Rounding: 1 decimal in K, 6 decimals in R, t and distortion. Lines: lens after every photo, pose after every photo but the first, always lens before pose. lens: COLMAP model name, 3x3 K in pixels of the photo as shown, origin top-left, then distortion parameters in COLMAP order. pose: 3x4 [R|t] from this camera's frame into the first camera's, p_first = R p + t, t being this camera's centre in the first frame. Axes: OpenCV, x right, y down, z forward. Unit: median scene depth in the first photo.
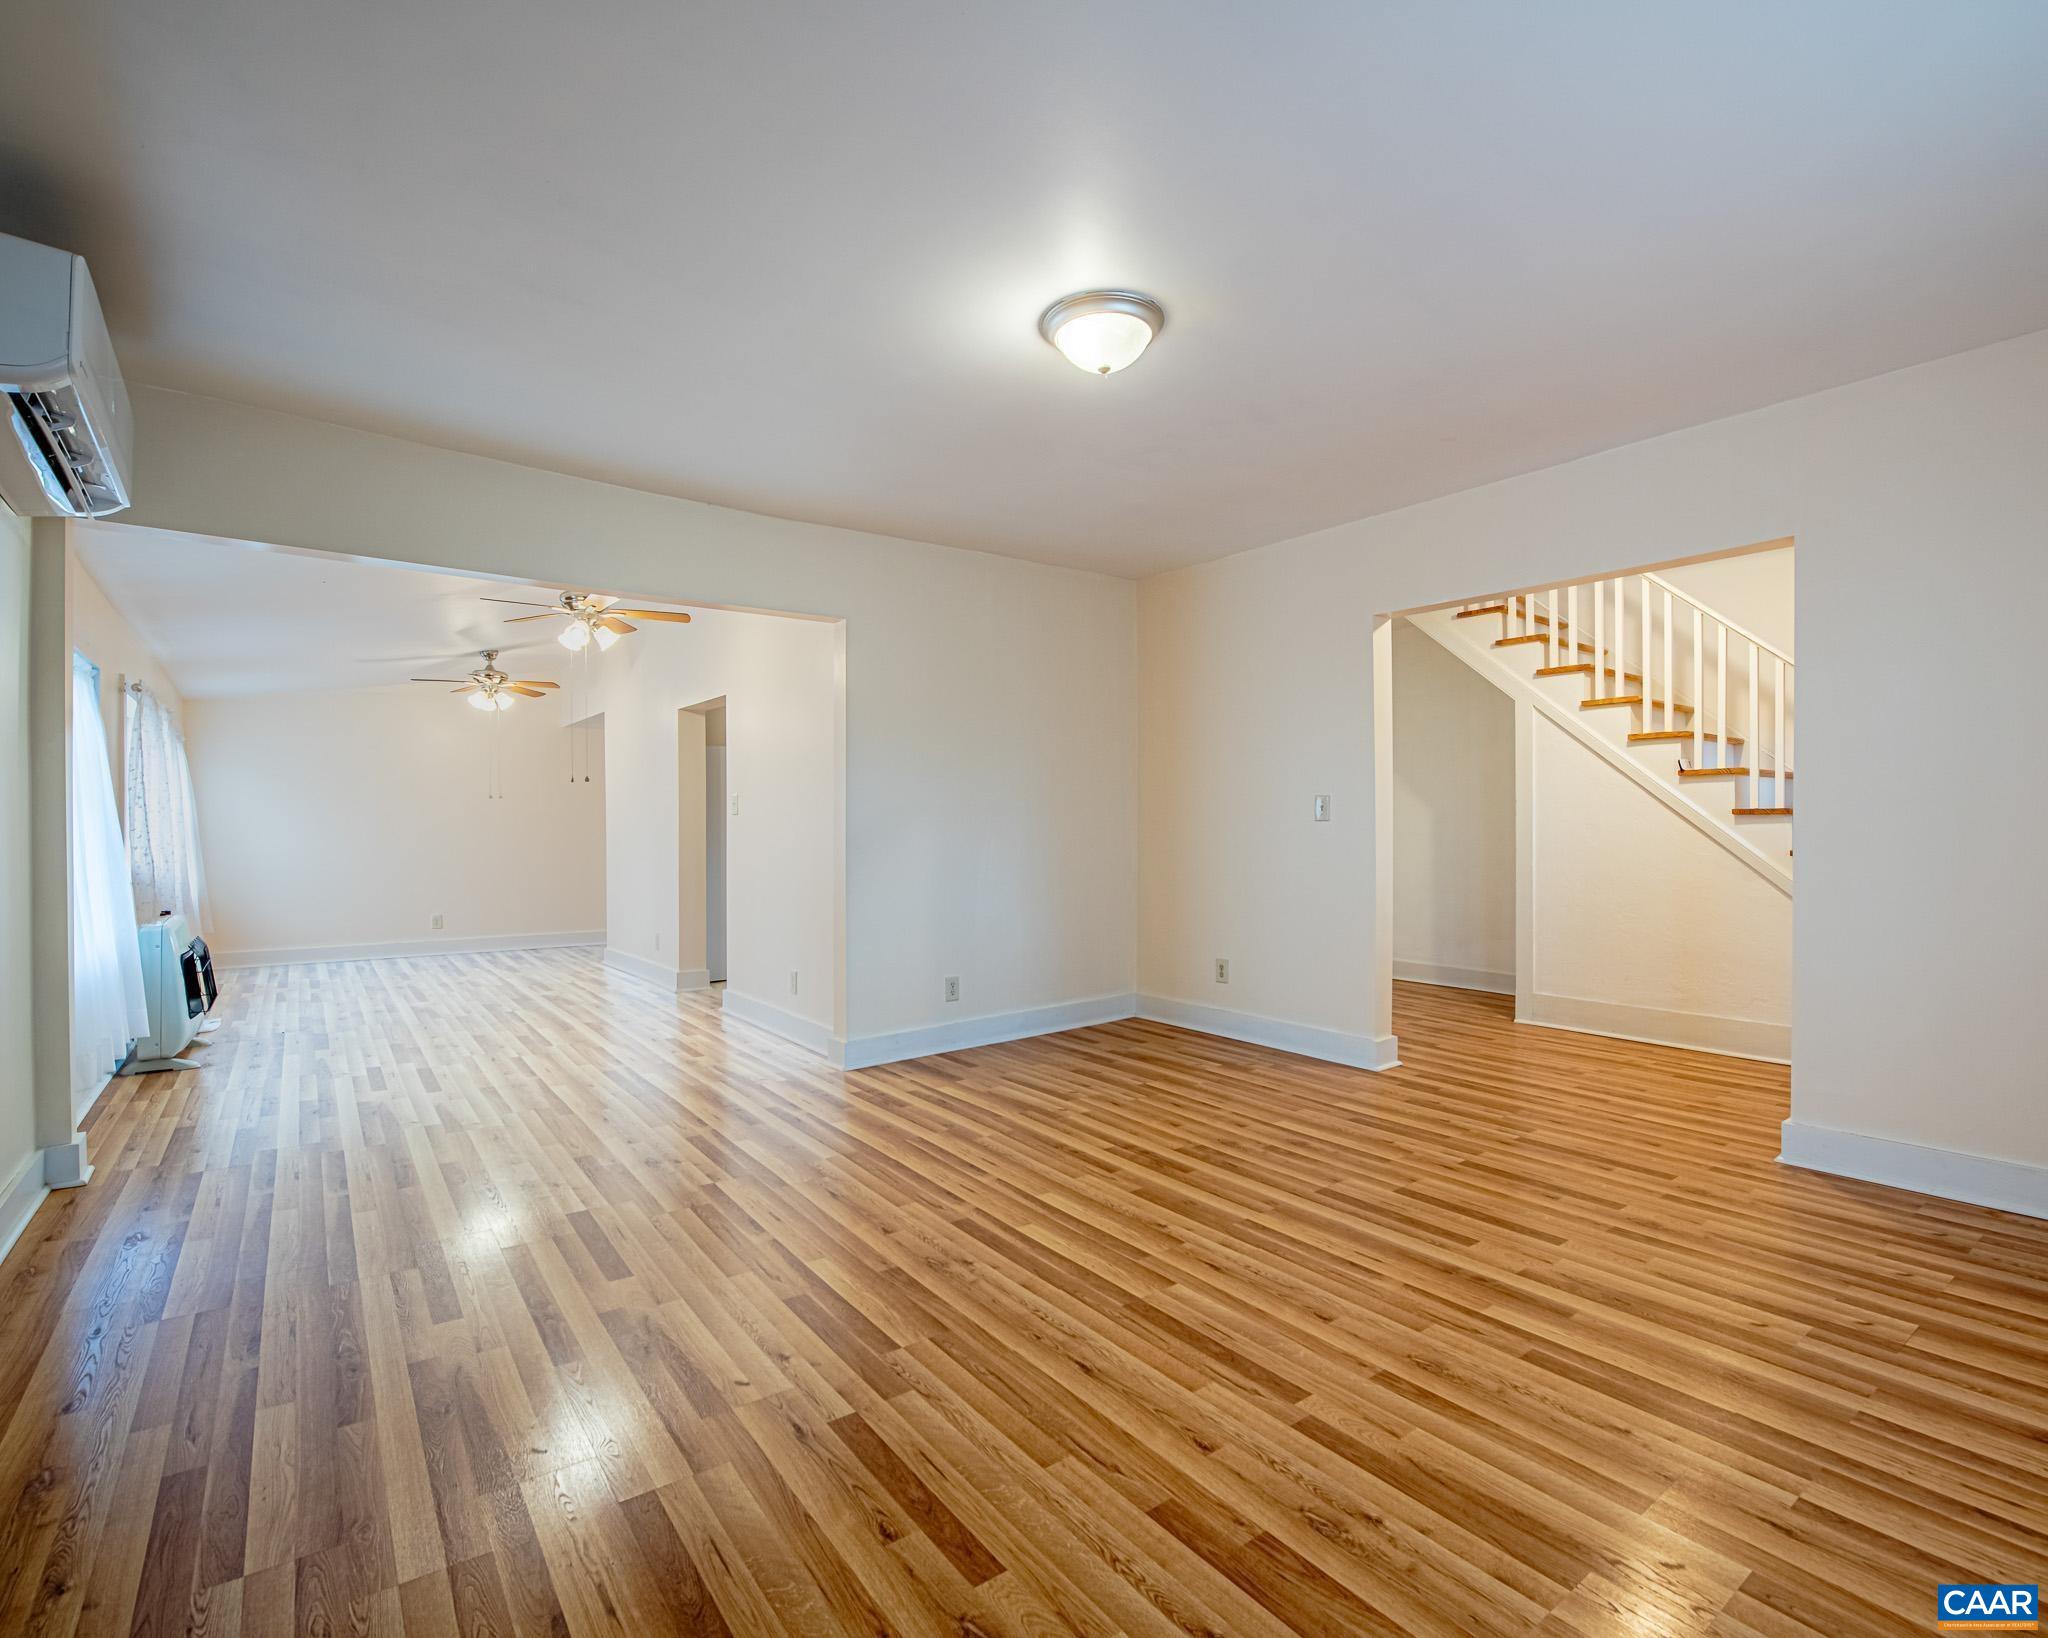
lens RADIAL K [[986.0, 0, 1001.8], [0, 986.0, 823.6], [0, 0, 1]] dist [-0.002789, -0.000969]
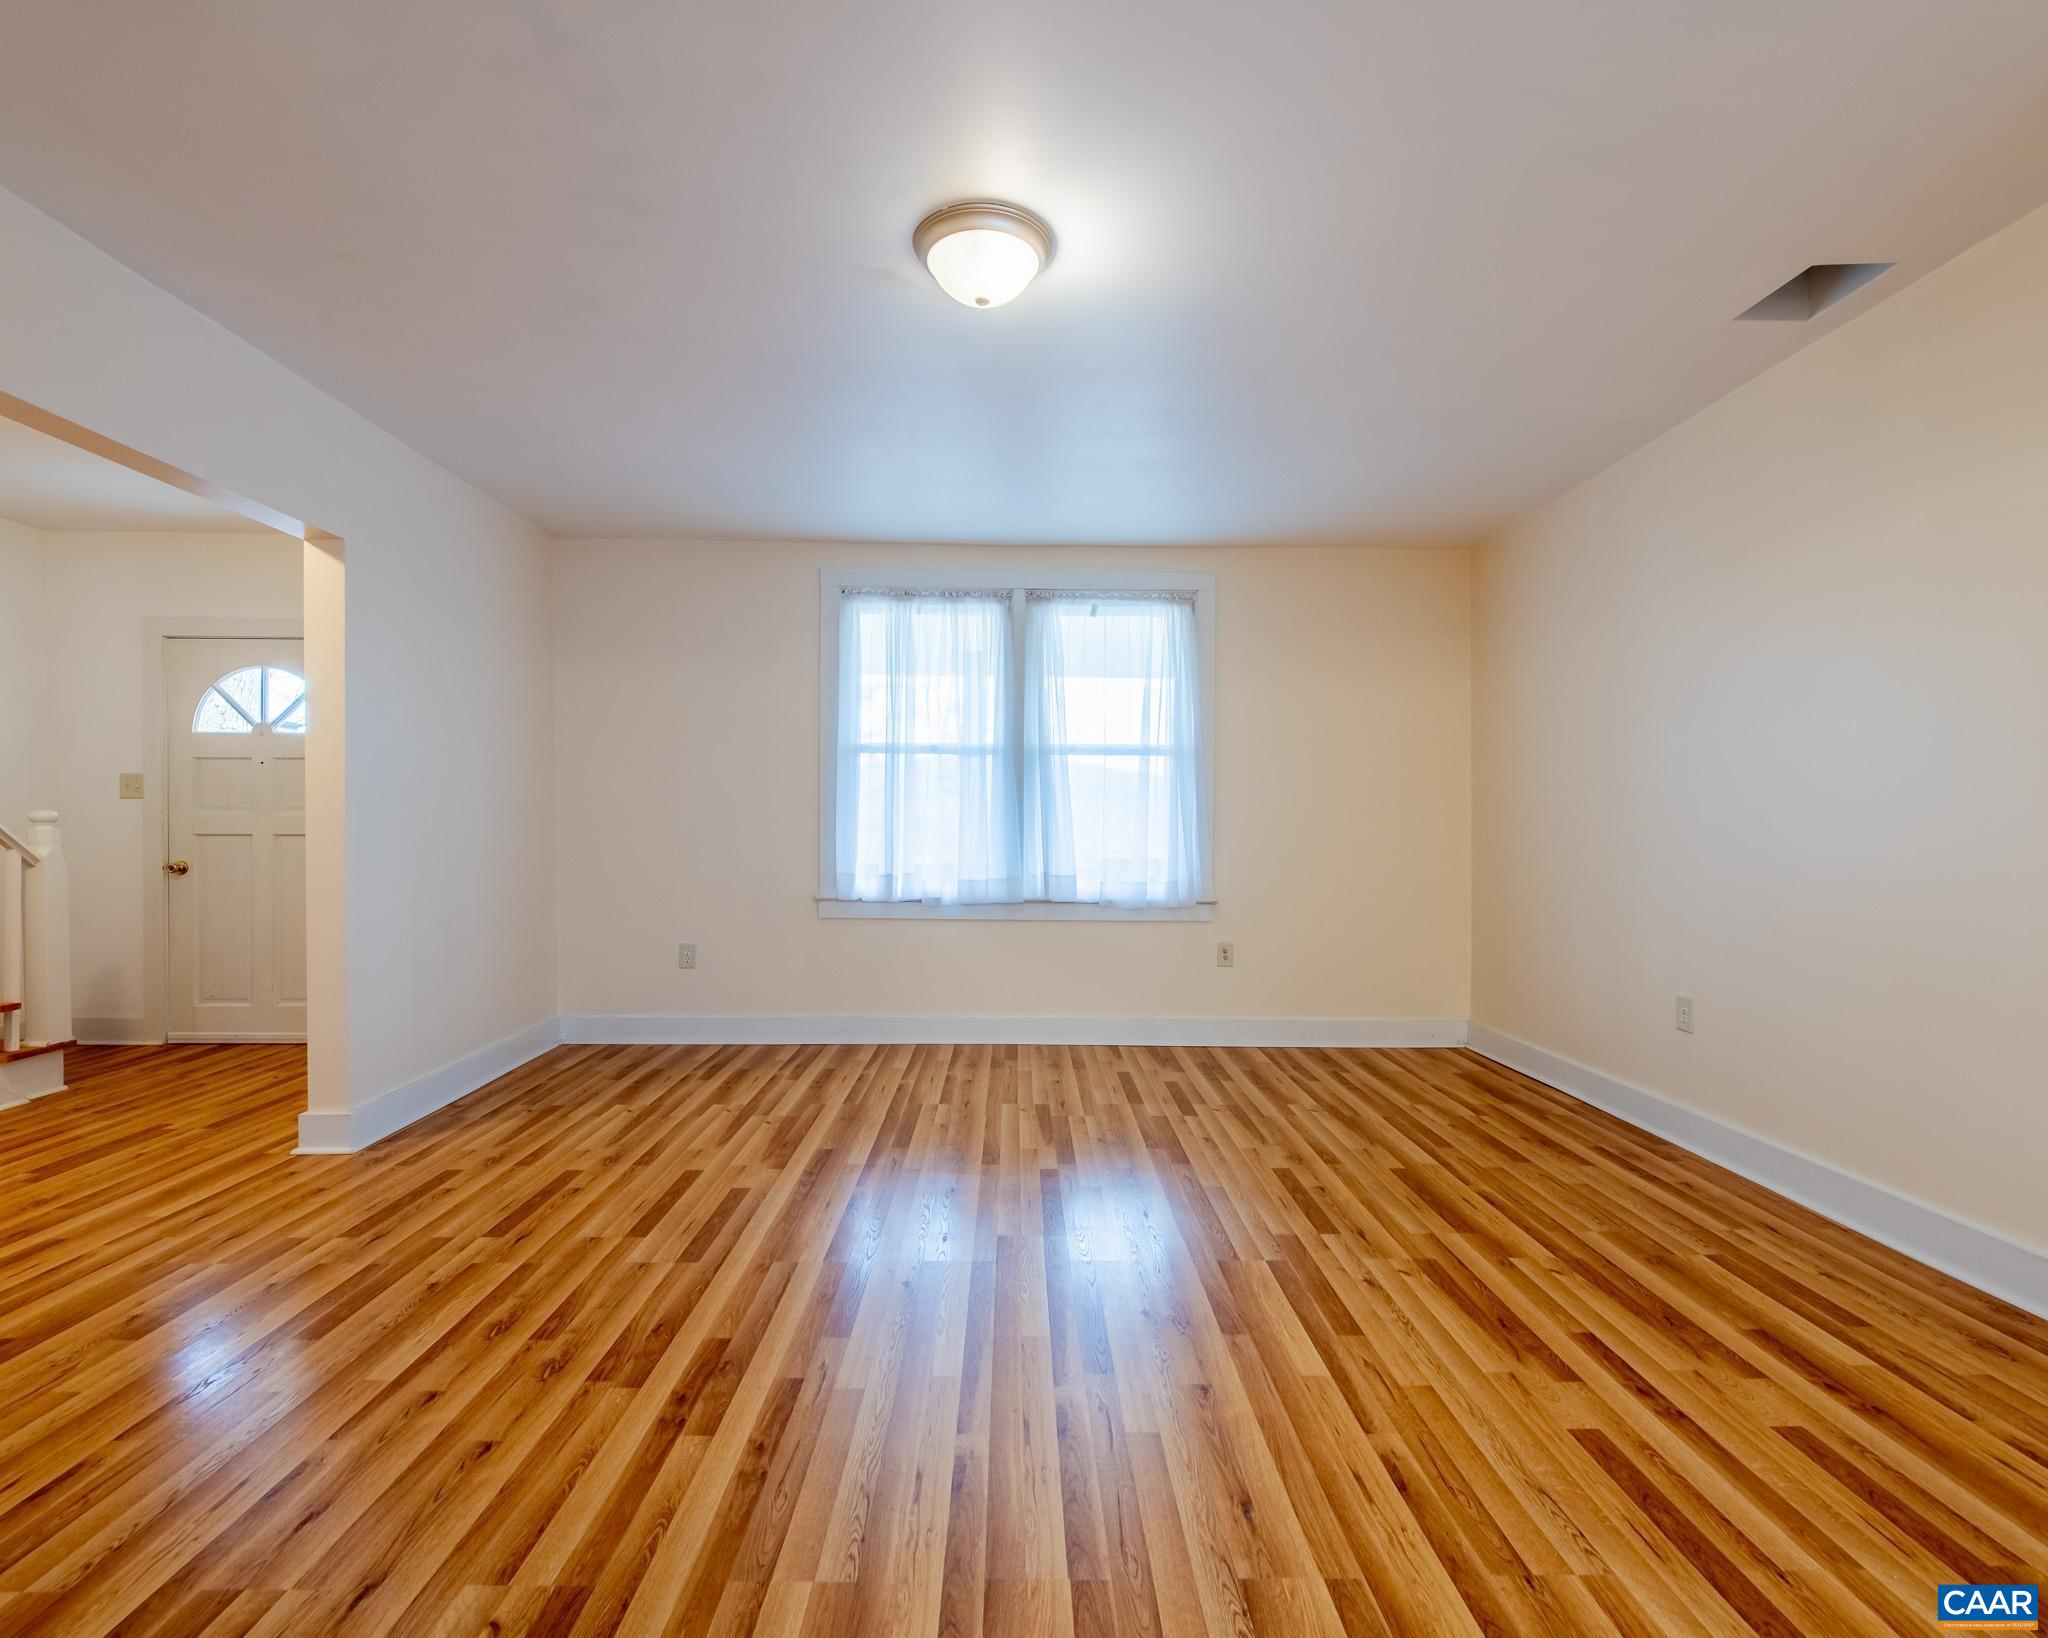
lens RADIAL K [[954.4, 0, 1014.0], [0, 954.4, 832.7], [0, 0, 1]] dist [0.019757, -0.000228]
pose [[-0.814862, -0.006555, 0.579618, -0.342030], [-0.003387, 0.999973, 0.006548, 0.001987], [-0.579645, 0.003373, -0.814862, 1.383763]]
